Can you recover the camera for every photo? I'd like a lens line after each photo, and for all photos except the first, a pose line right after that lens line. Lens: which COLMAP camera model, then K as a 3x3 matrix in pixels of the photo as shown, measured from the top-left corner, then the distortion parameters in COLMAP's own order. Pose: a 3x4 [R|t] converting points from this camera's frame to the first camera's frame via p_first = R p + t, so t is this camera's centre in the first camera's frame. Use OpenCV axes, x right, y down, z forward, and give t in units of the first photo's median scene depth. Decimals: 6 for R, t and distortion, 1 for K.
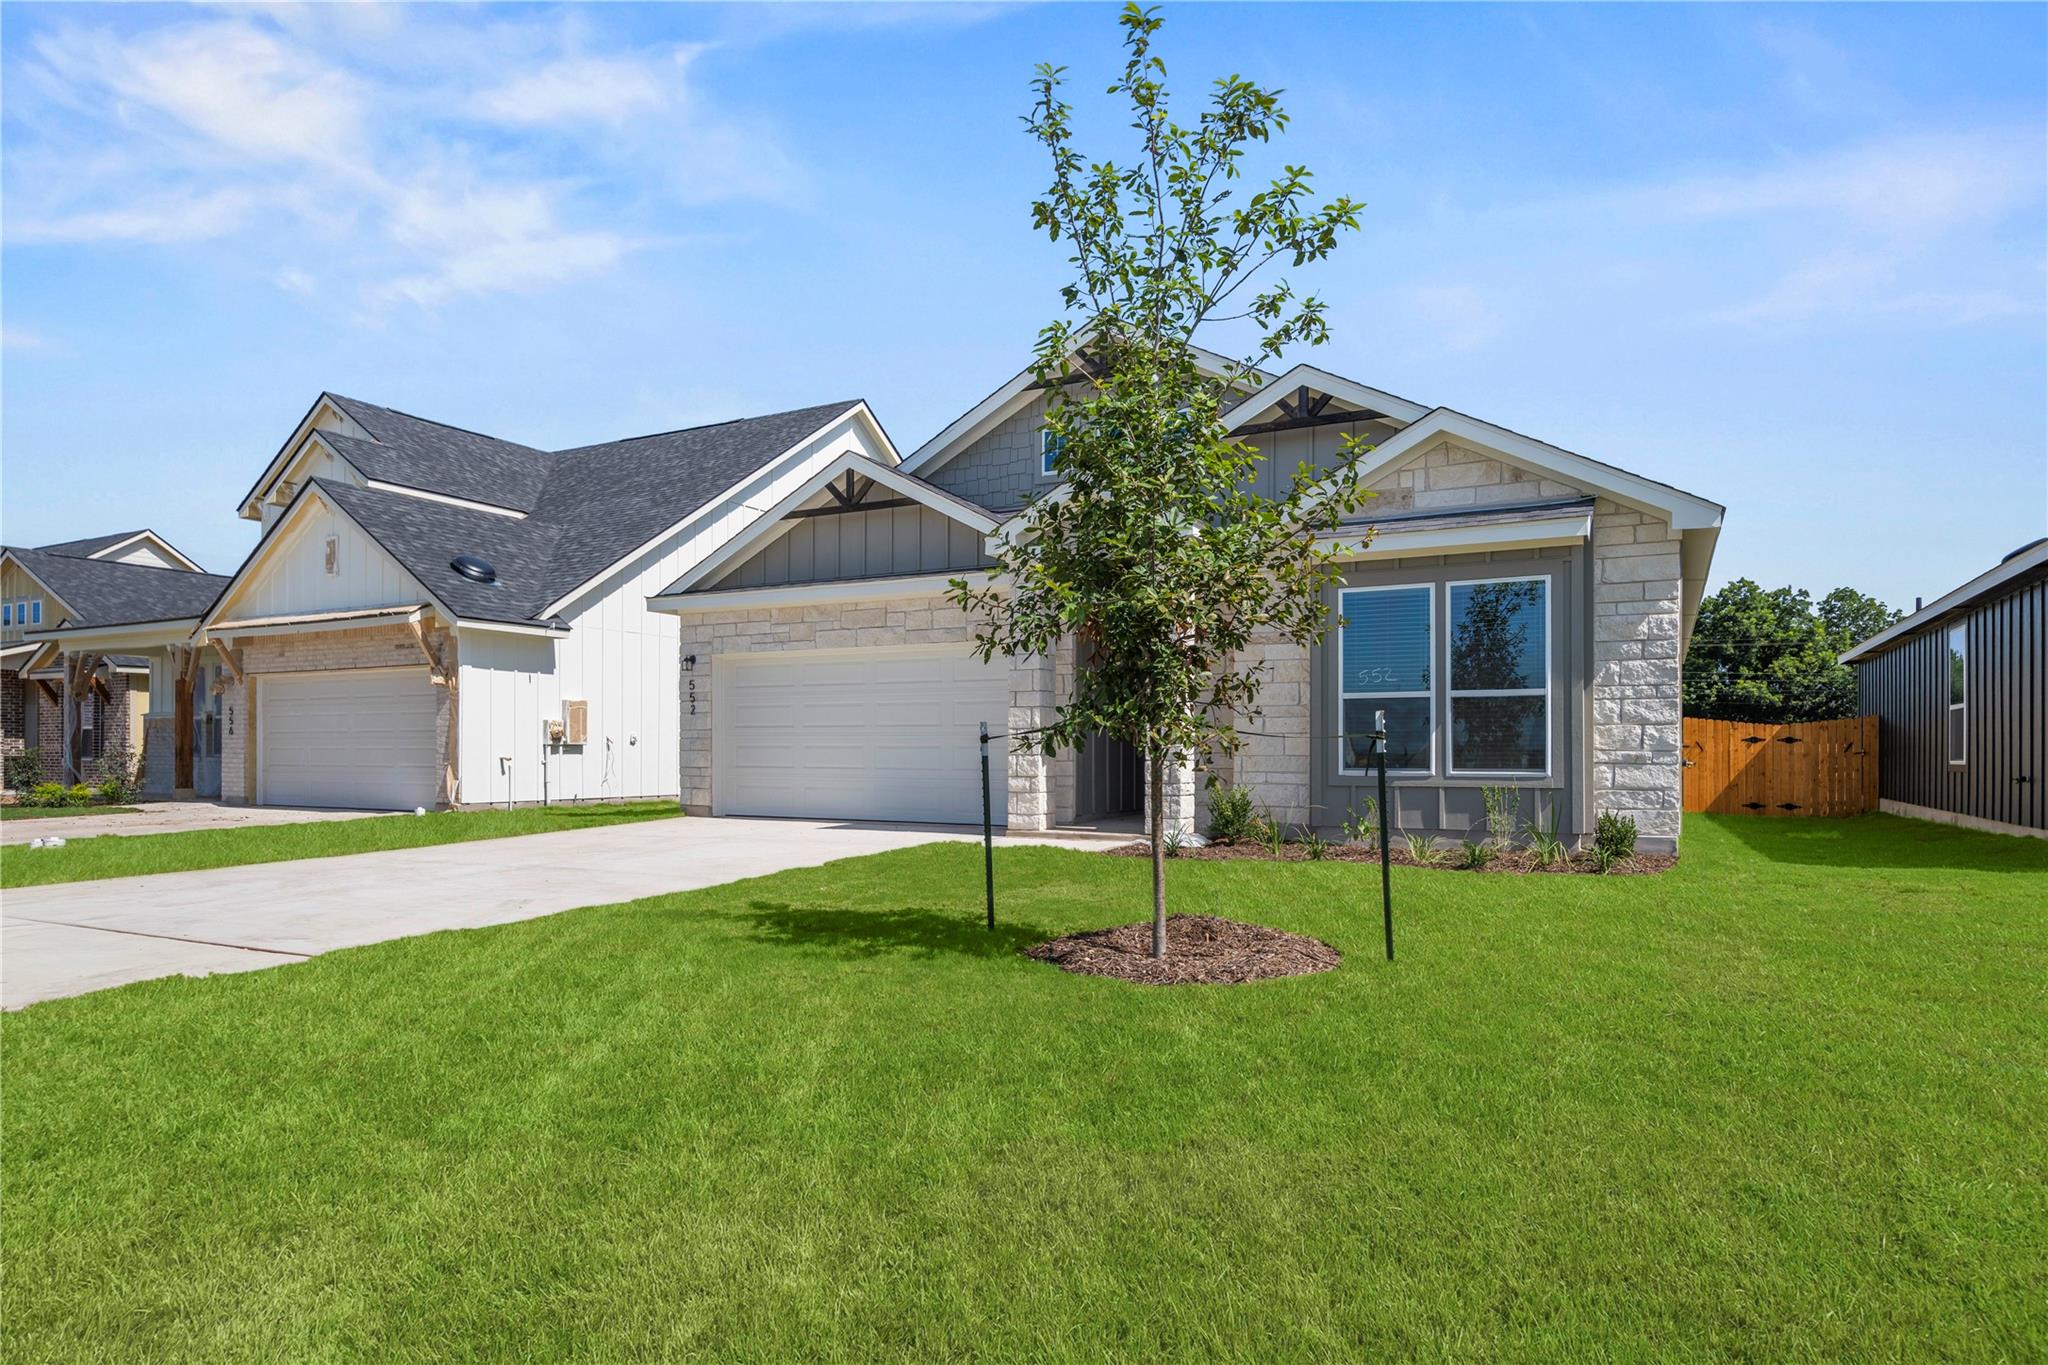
lens RADIAL K [[1180.2, 0, 1029.4], [0, 1180.2, 739.3], [0, 0, 1]] dist [0.000556, 0.000179]
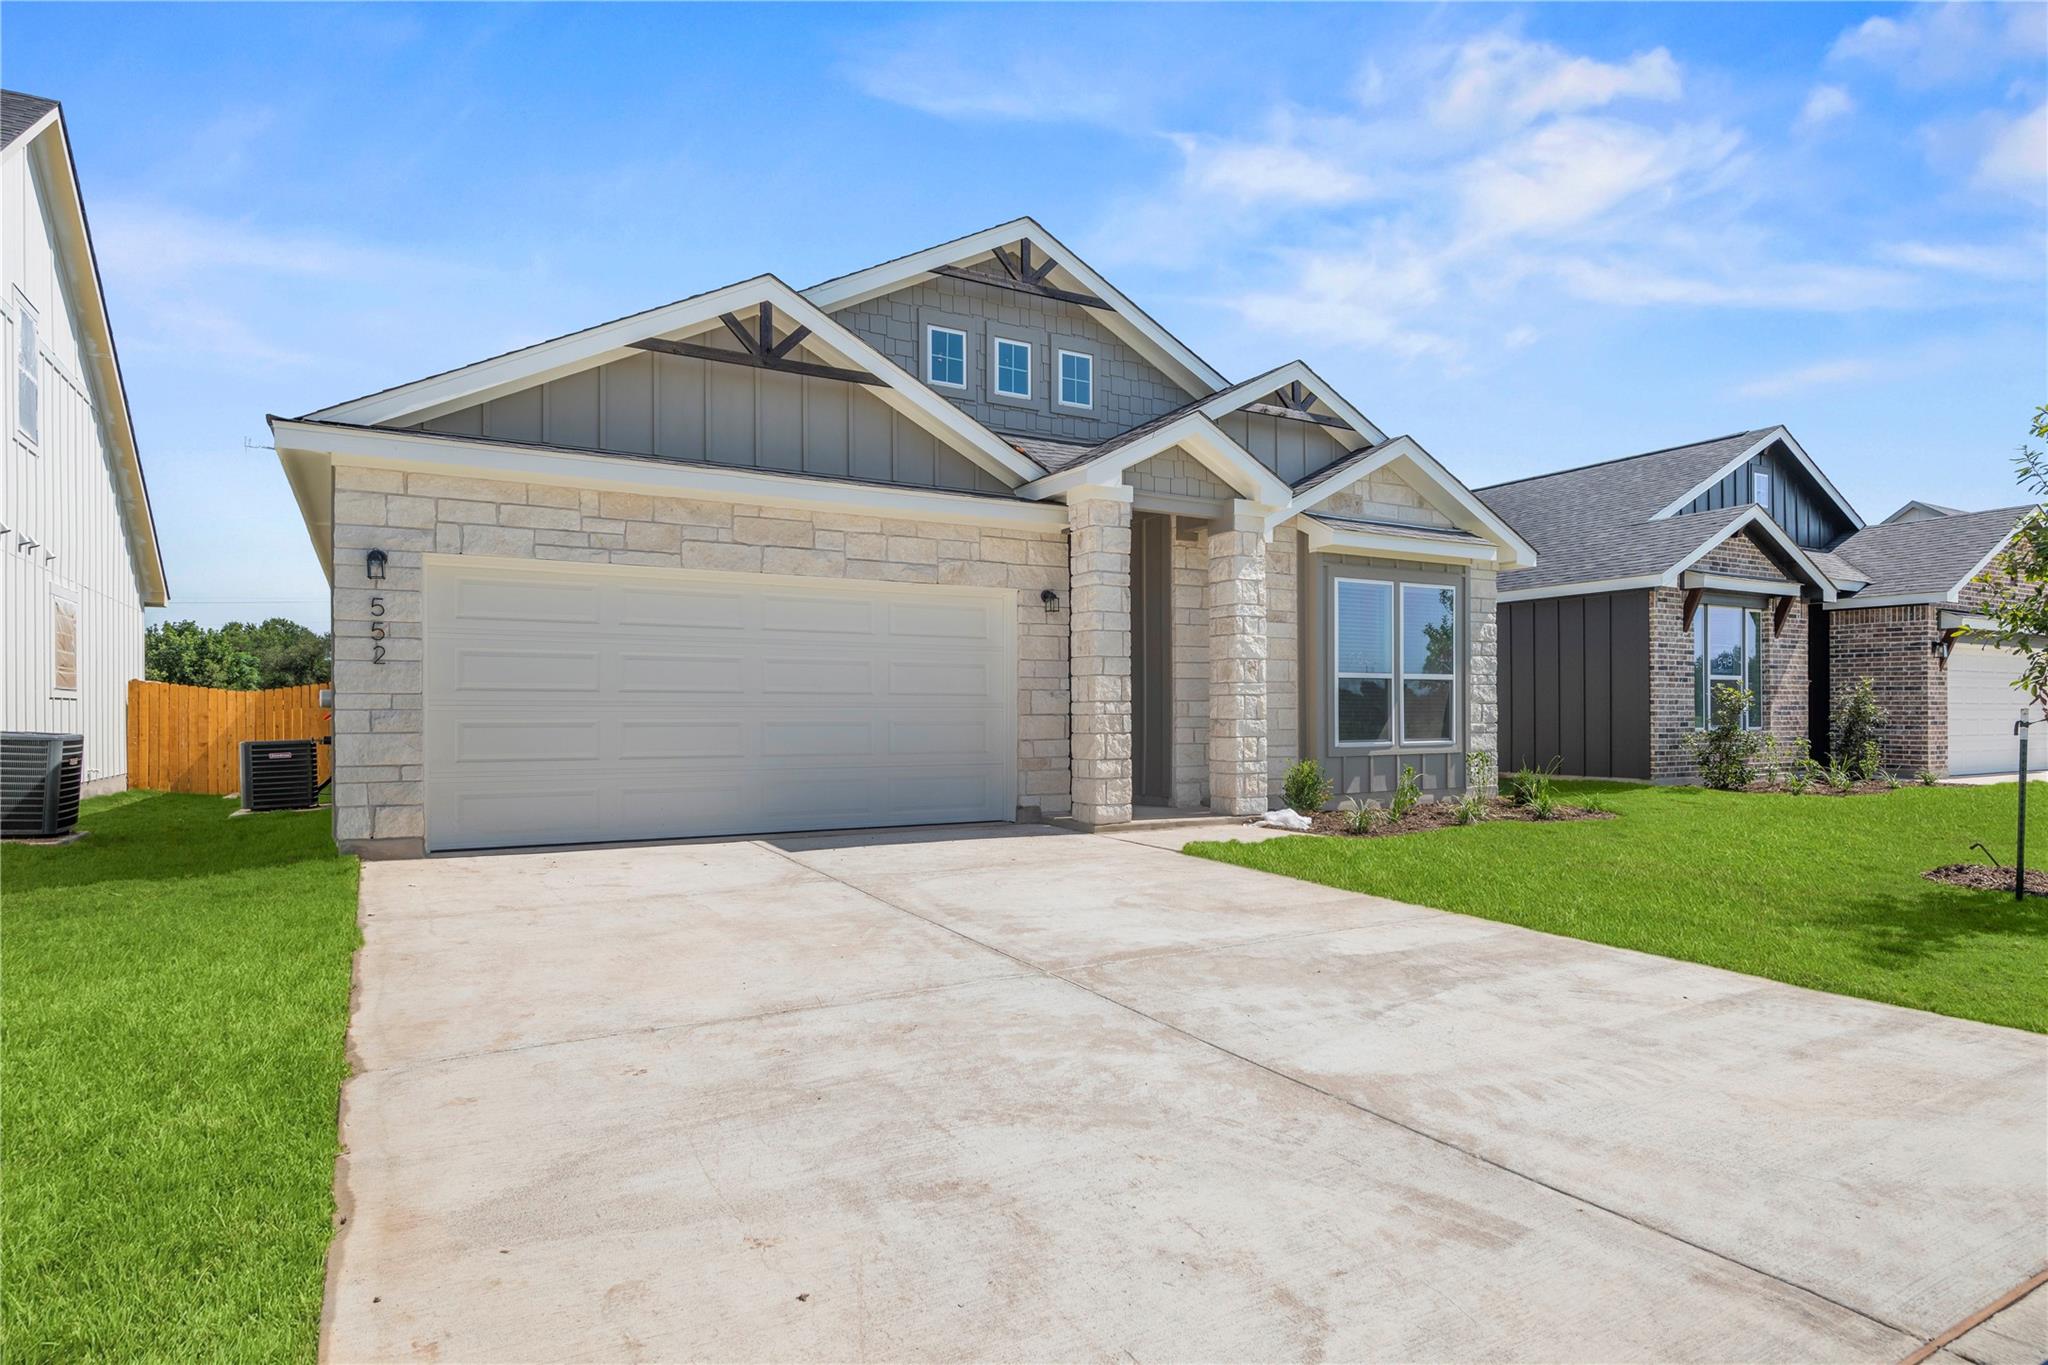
lens RADIAL K [[1142.9, 0, 1027.6], [0, 1142.9, 699.7], [0, 0, 1]] dist [-0.001550, 0.000276]
pose [[0.519545, 0.007875, 0.854407, -0.719568], [-0.006405, 0.999965, -0.005322, -0.005568], [-0.854419, -0.002708, 0.519578, 0.629561]]
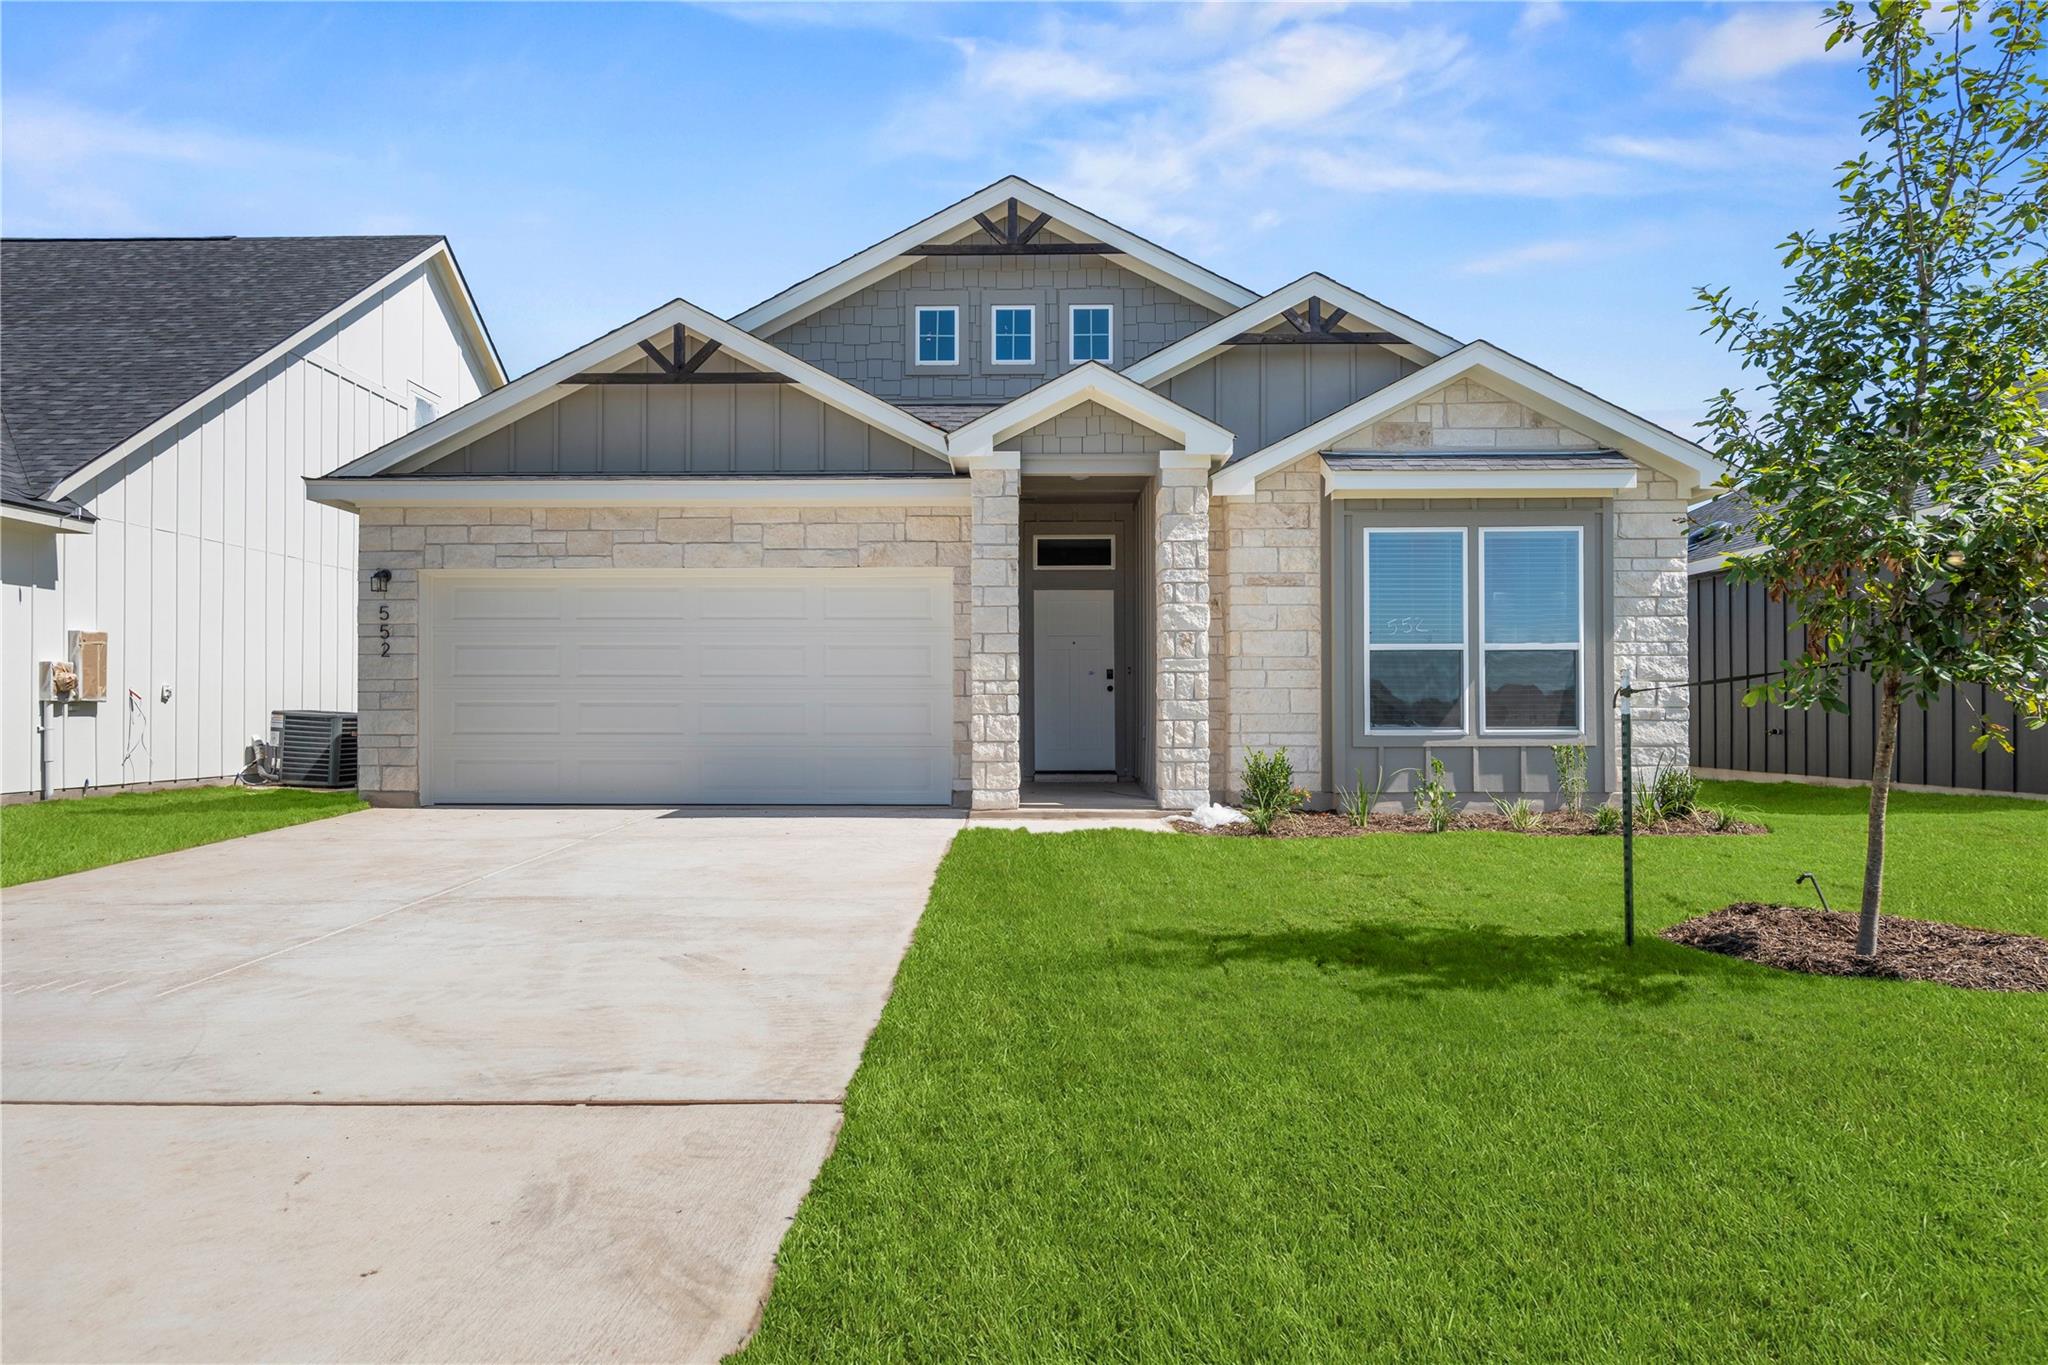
lens RADIAL K [[1309.6, 0, 1024.0], [0, 1309.6, 682.5], [0, 0, 1]] dist [-0.001811, -0.001170]
pose [[0.889869, 0.007311, 0.456157, -0.383345], [-0.002022, 0.999925, -0.012083, 0.002592], [-0.456211, 0.009830, 0.889817, 0.211502]]
